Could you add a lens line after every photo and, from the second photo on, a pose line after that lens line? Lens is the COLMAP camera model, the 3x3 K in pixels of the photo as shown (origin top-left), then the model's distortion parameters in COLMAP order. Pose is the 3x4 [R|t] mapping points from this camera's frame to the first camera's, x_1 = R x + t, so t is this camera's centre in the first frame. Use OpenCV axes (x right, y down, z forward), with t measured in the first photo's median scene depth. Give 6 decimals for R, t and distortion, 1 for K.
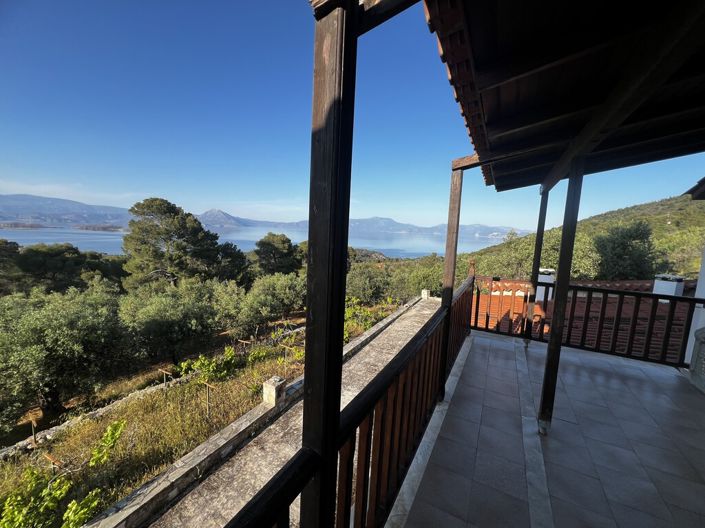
lens RADIAL K [[282.5, 0, 350.5], [0, 282.5, 262.3], [0, 0, 1]] dist [-0.002654, 0.000637]
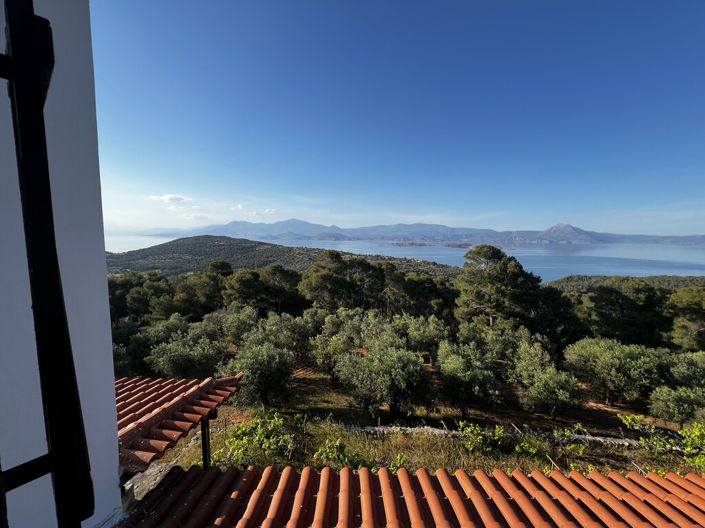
lens RADIAL K [[282.5, 0, 350.5], [0, 282.5, 262.7], [0, 0, 1]] dist [-0.002654, 0.000637]
pose [[0.469075, 0.048189, -0.881843, 0.090143], [-0.100372, 0.994949, 0.000980, -0.105195], [0.877436, 0.088053, 0.471542, -0.036469]]
